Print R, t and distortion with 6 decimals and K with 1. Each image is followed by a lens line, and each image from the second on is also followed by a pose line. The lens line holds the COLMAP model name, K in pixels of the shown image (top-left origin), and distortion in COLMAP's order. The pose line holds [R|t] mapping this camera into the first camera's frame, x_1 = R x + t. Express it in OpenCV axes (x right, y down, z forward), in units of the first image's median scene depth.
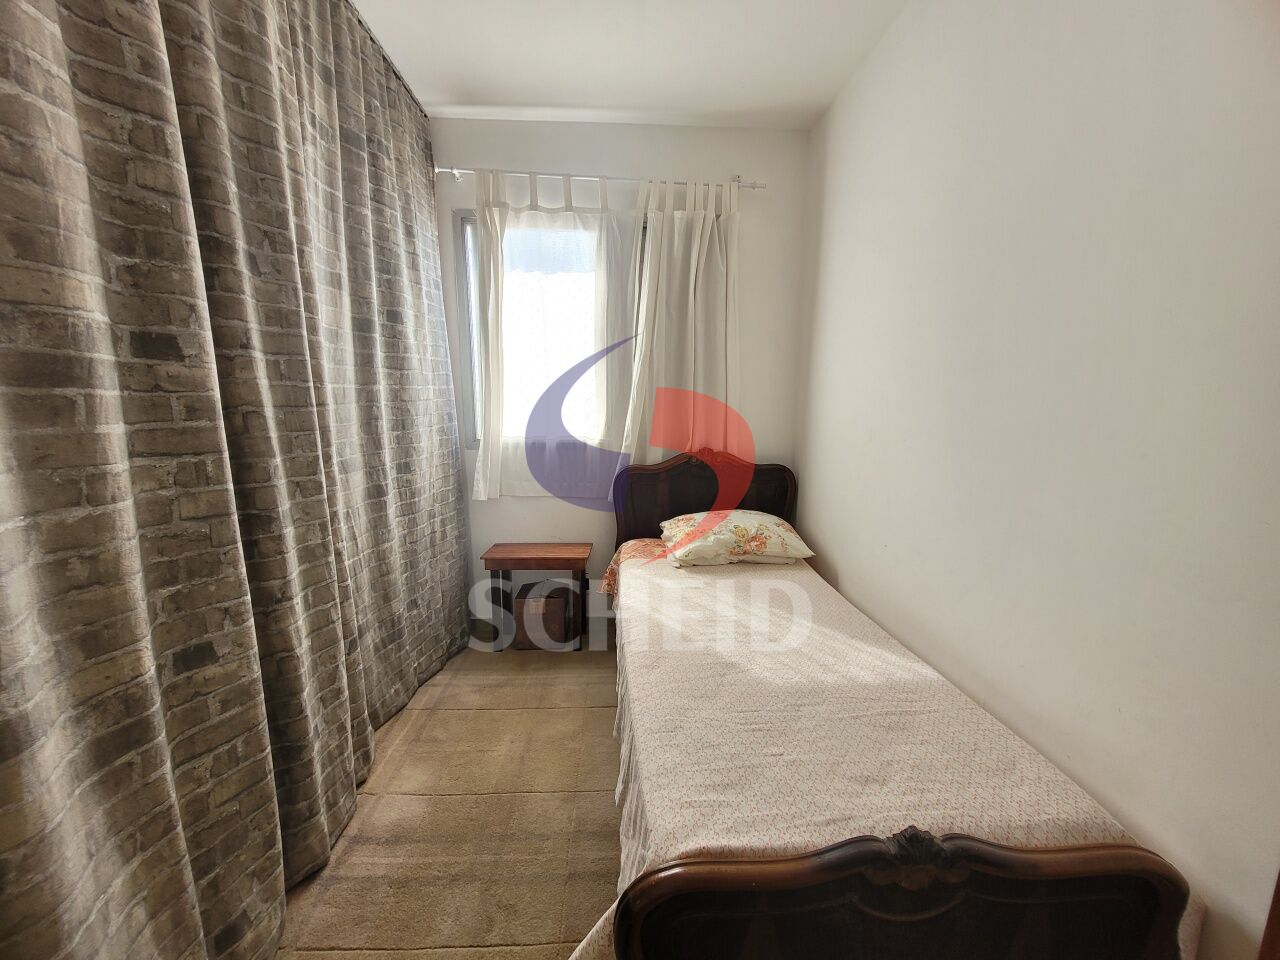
lens RADIAL K [[496.6, 0, 634.5], [0, 496.6, 480.2], [0, 0, 1]] dist [0.003118, -0.000031]
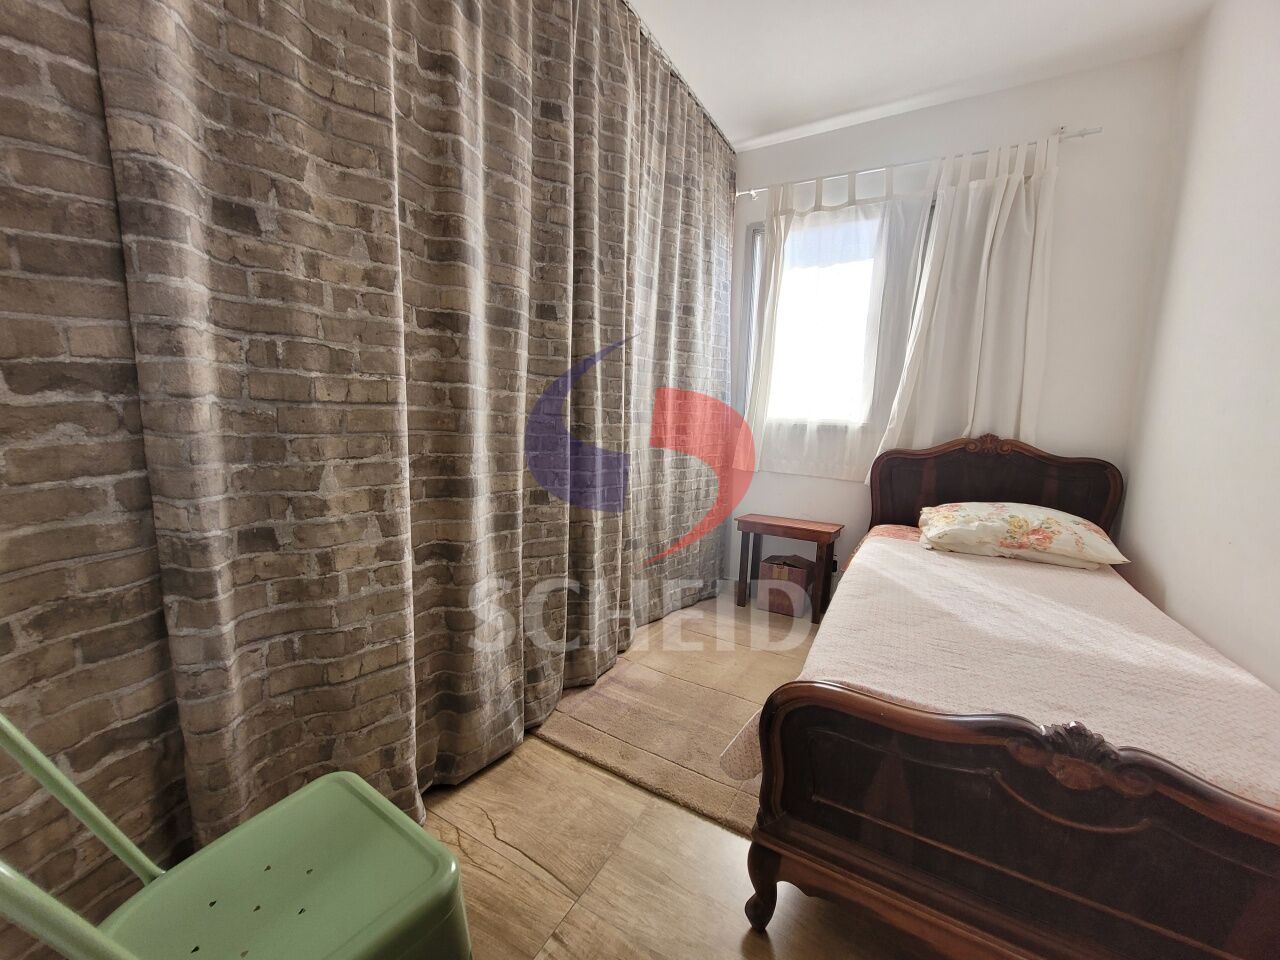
lens RADIAL K [[503.0, 0, 640.0], [0, 503.0, 480.0], [0, 0, 1]] dist [0.016561, -0.010308]
pose [[0.842141, 0.086007, -0.532355, 0.150130], [-0.120328, 0.992280, -0.030036, 0.168432], [0.525662, 0.089352, 0.845988, -0.130741]]
